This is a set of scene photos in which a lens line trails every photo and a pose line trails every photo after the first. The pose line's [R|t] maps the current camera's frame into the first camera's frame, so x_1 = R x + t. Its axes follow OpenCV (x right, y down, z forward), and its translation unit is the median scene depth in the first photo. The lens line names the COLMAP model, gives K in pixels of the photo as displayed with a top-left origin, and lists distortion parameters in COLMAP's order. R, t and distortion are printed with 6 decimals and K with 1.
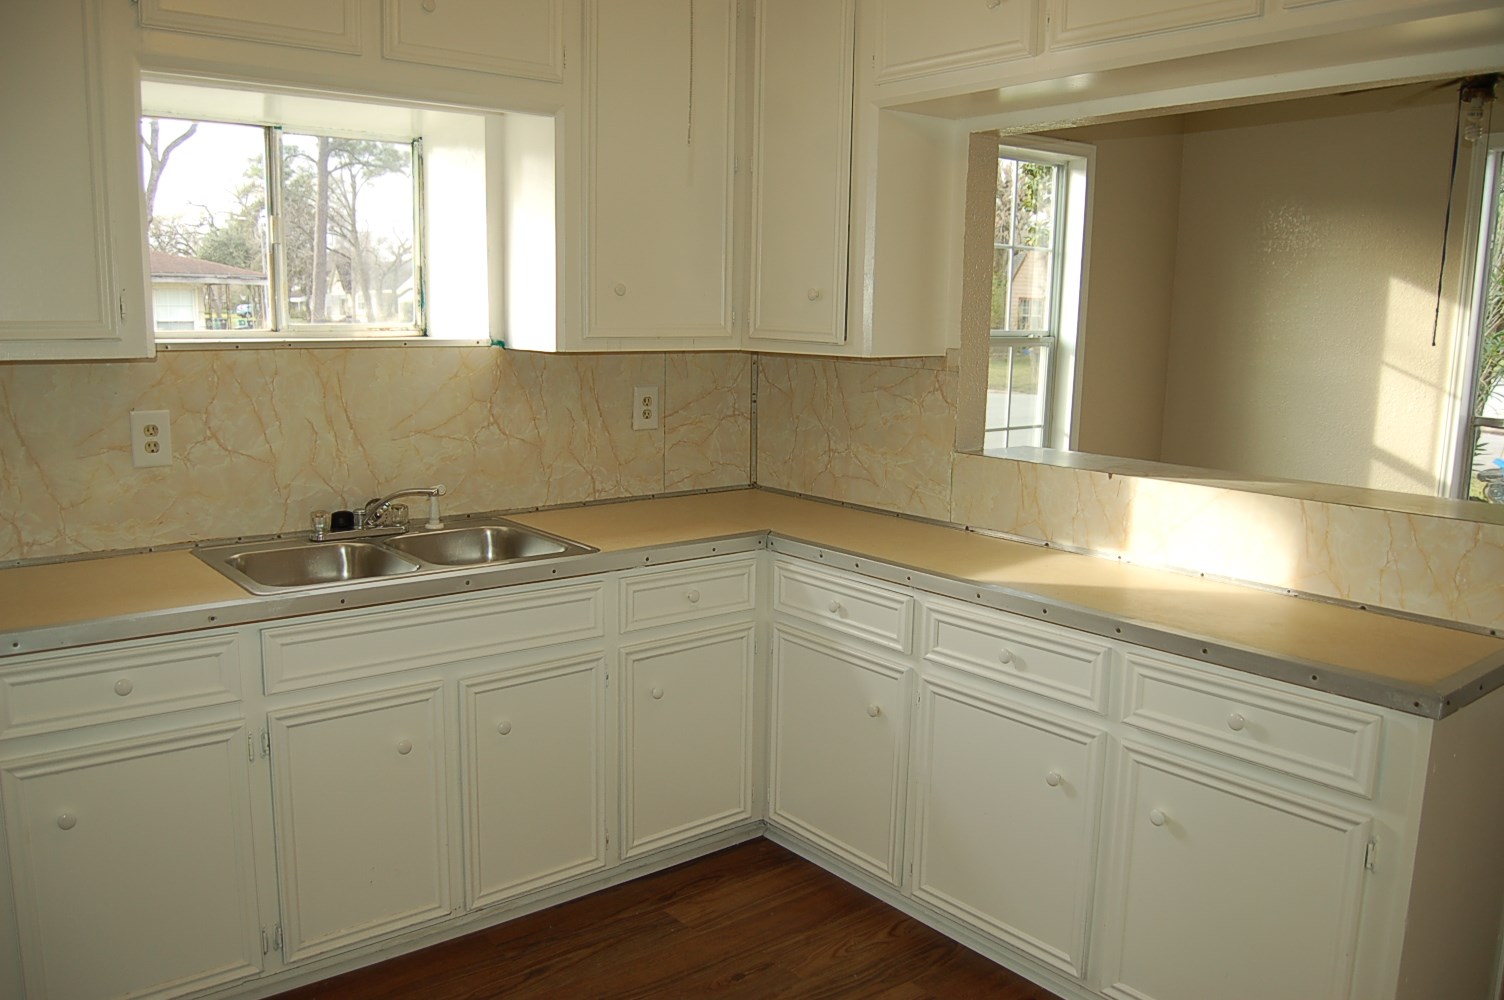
lens RADIAL K [[1180.1, 0, 756.1], [0, 1180.1, 496.8], [0, 0, 1]] dist [-0.093587, 0.035798]
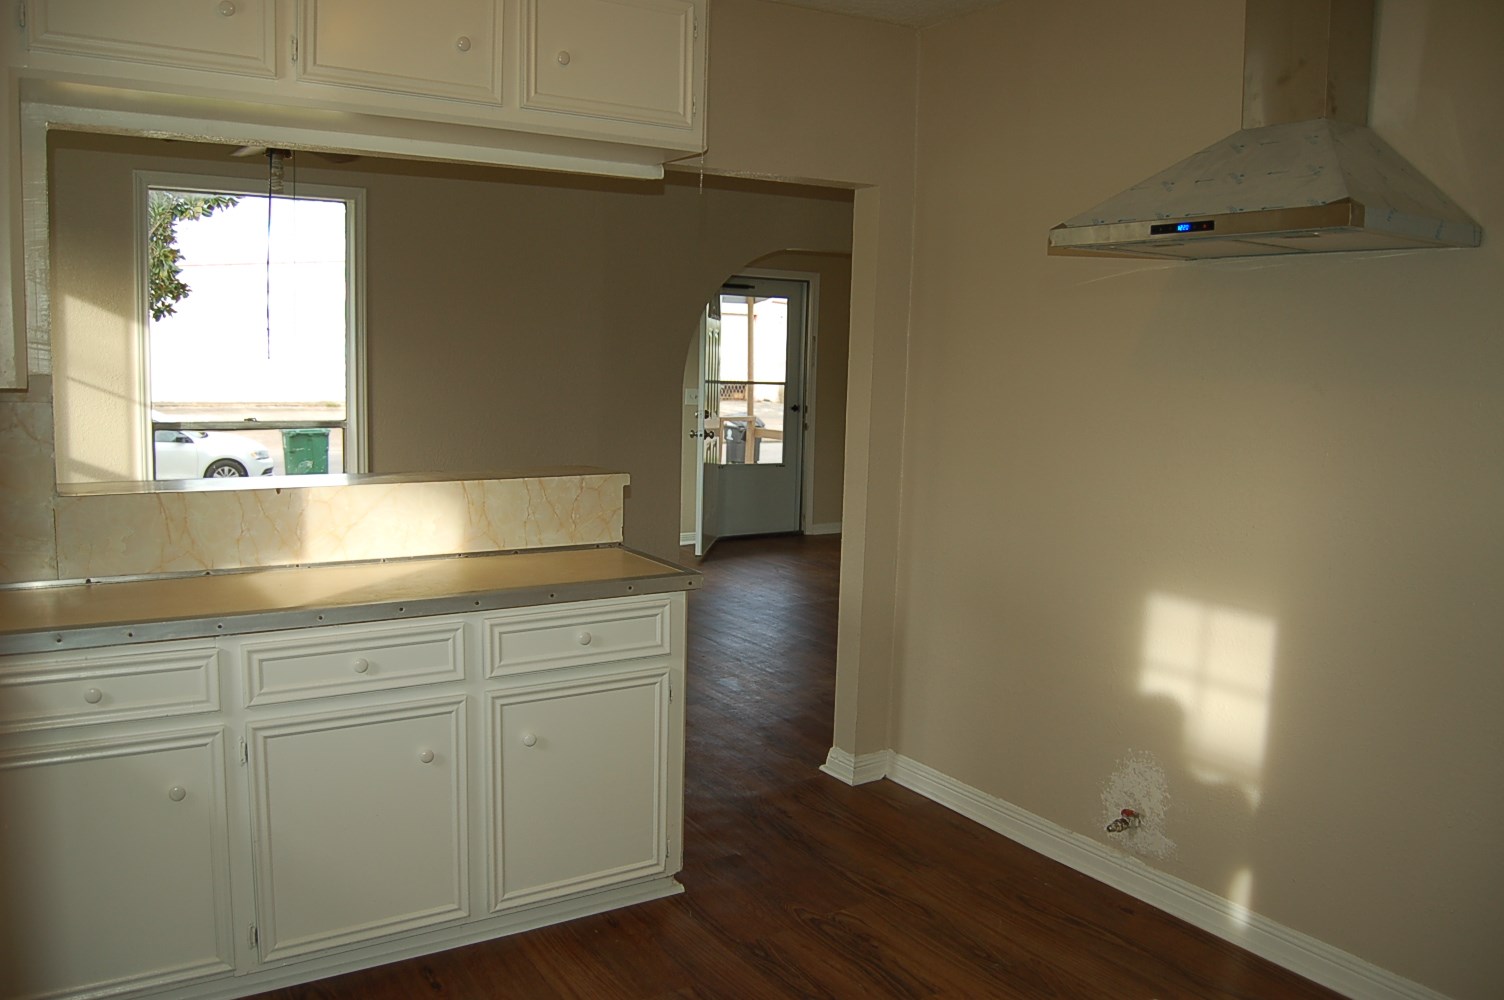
lens RADIAL K [[1180.1, 0, 752.8], [0, 1180.1, 497.4], [0, 0, 1]] dist [-0.093587, 0.035798]
pose [[0.123729, -0.127948, 0.984033, -0.645950], [0.136604, 0.984407, 0.110821, -0.067393], [-0.982868, 0.120711, 0.139278, 0.437119]]
